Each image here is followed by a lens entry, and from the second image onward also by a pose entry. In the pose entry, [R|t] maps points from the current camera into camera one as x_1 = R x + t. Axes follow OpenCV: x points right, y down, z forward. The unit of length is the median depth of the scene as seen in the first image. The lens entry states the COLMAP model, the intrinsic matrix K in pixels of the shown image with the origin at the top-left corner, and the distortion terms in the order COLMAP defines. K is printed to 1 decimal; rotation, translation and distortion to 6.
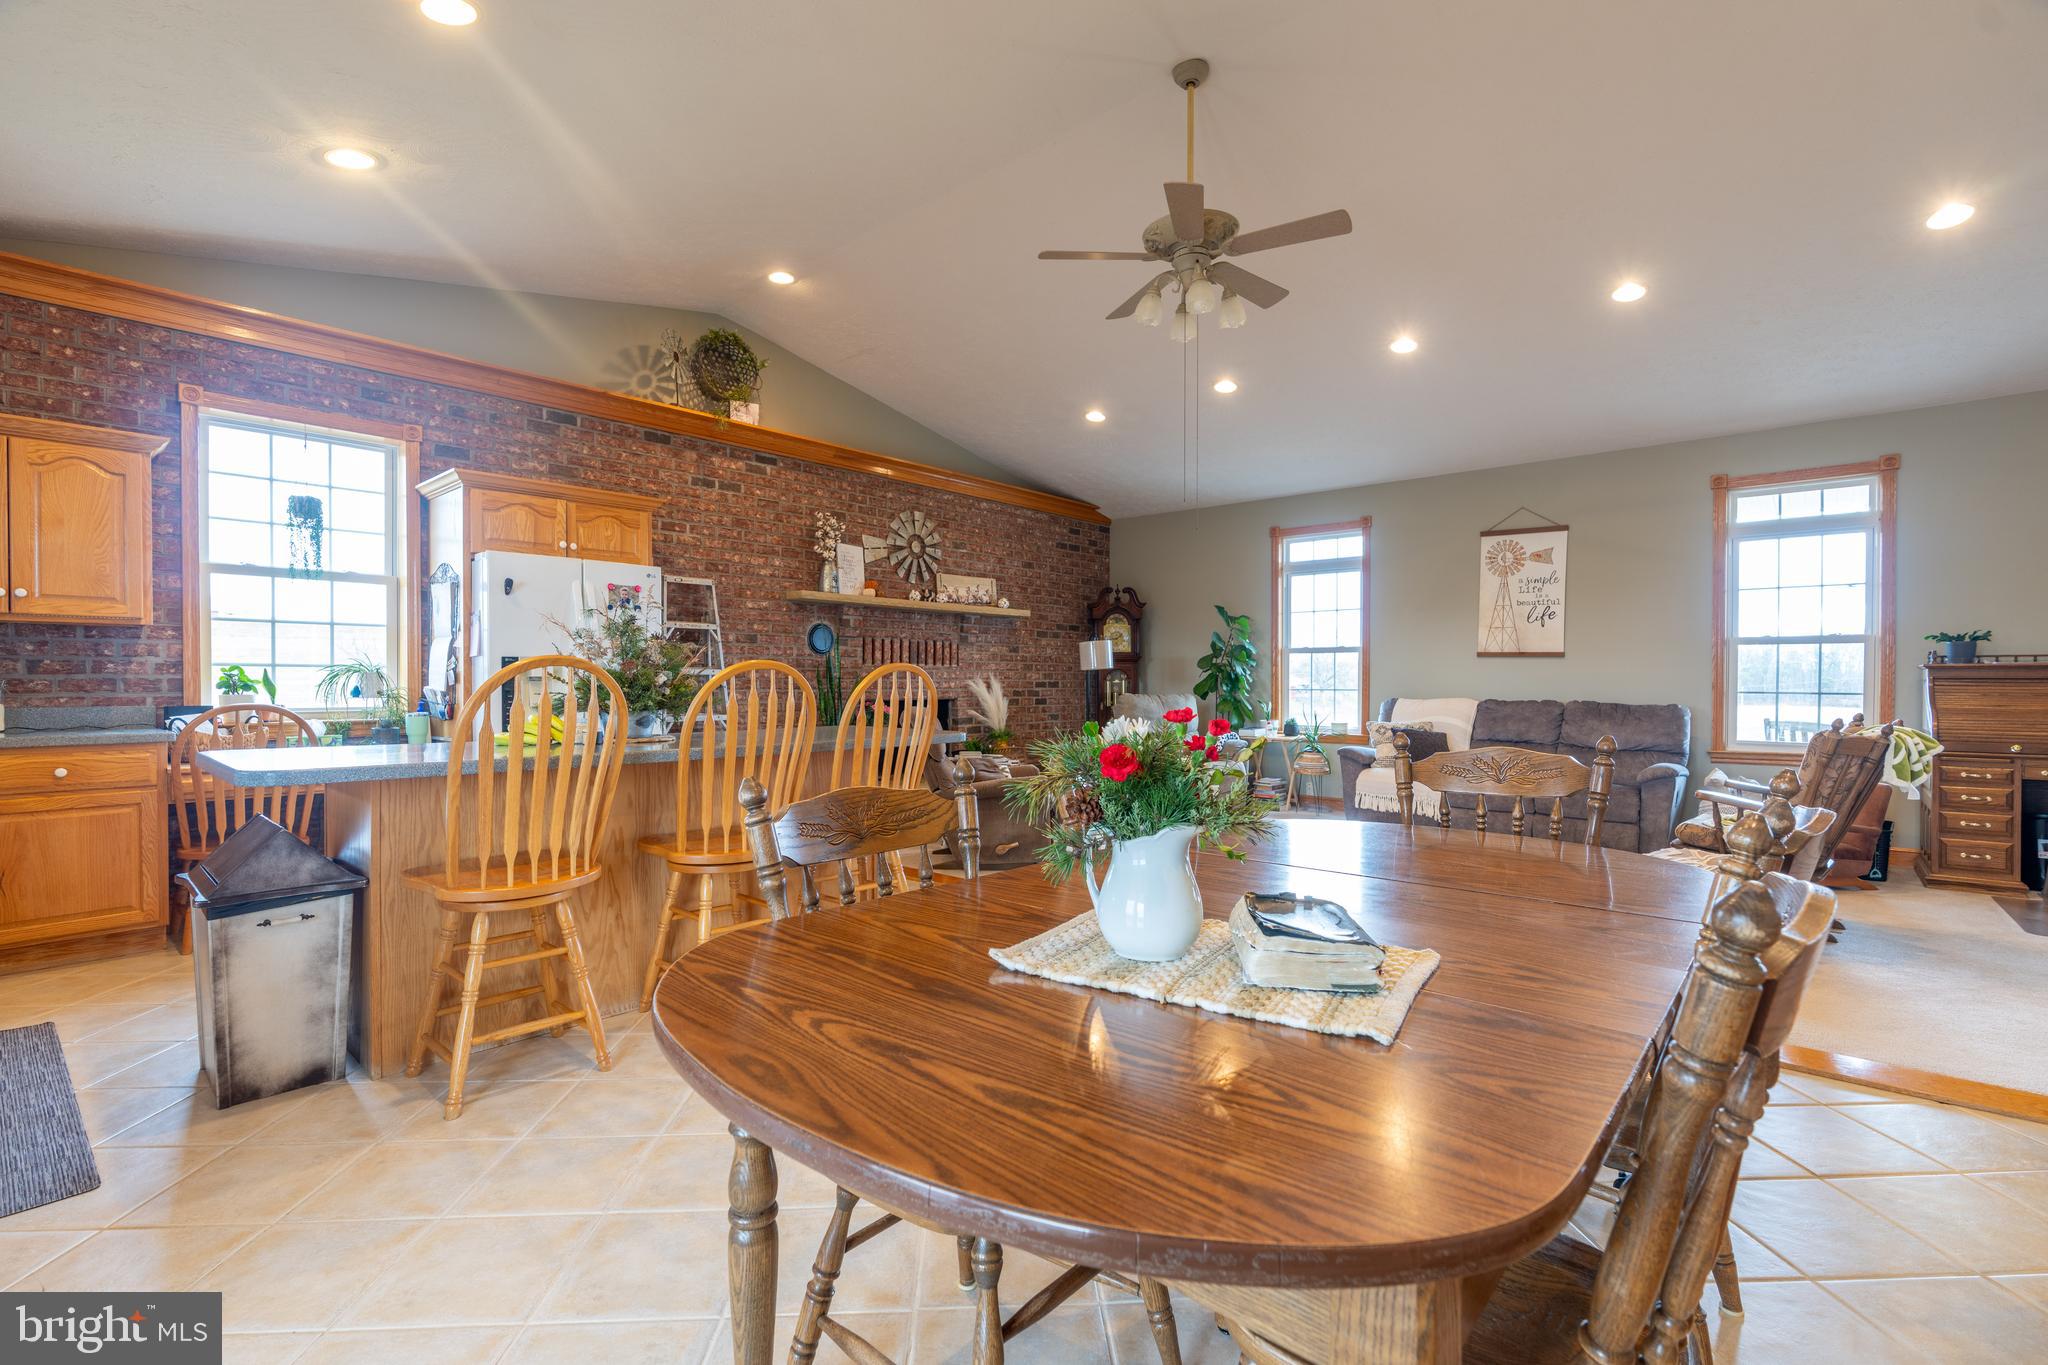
lens RADIAL K [[940.2, 0, 1021.0], [0, 940.2, 683.0], [0, 0, 1]] dist [-0.005273, 0.003594]
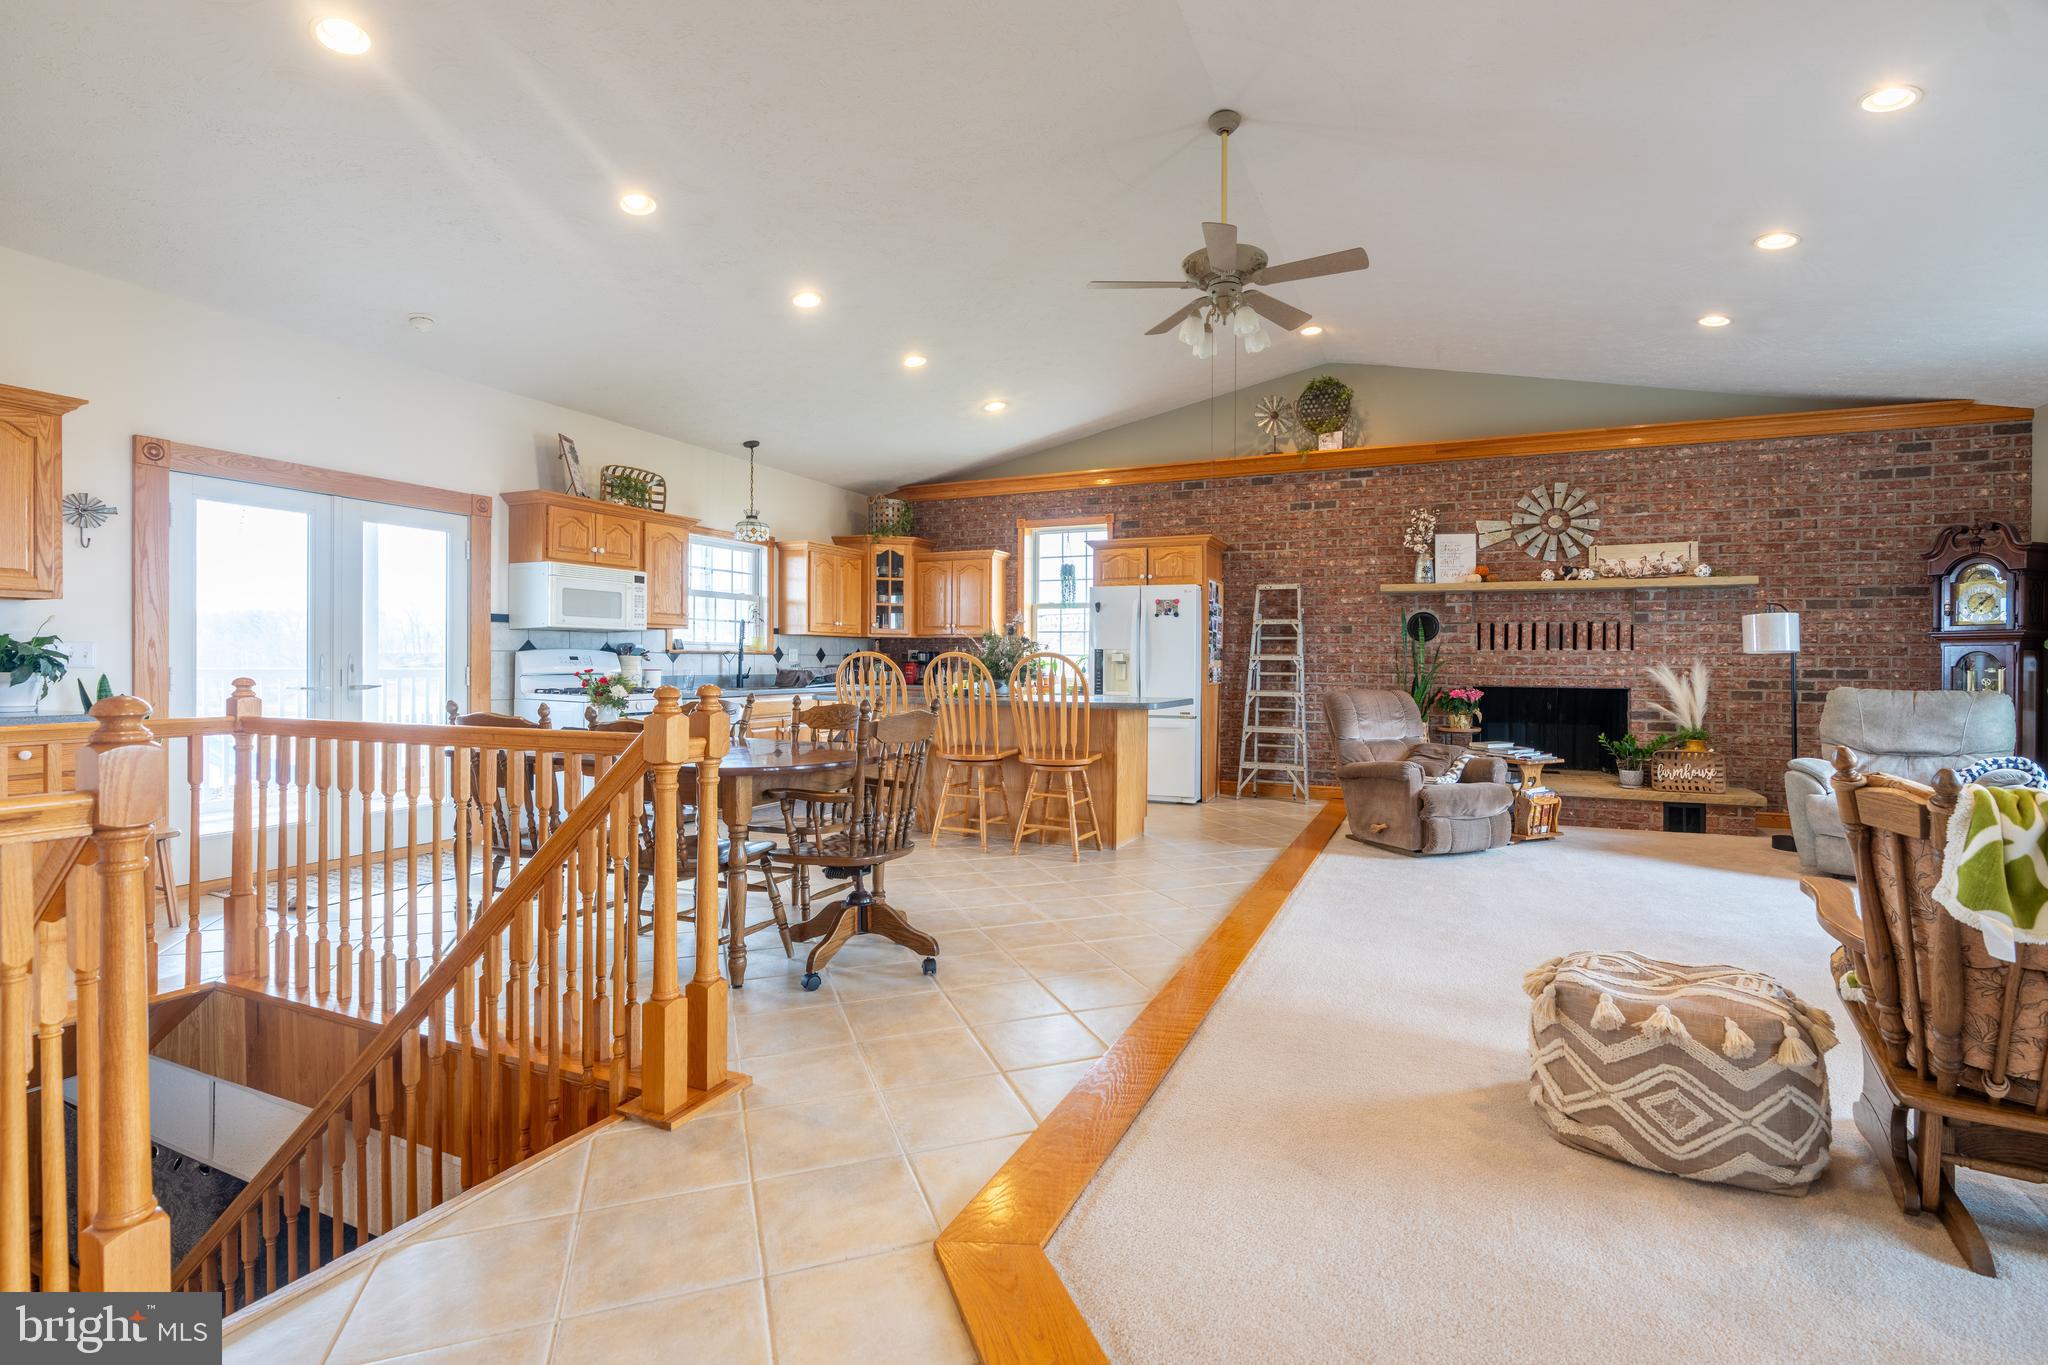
lens RADIAL K [[940.2, 0, 1045.8], [0, 940.2, 664.9], [0, 0, 1]] dist [-0.005273, 0.003594]
pose [[0.292513, 0.002787, -0.956257, 0.679188], [-0.010612, 0.999944, -0.000332, 0.001077], [0.956203, 0.010245, 0.292526, 0.279547]]
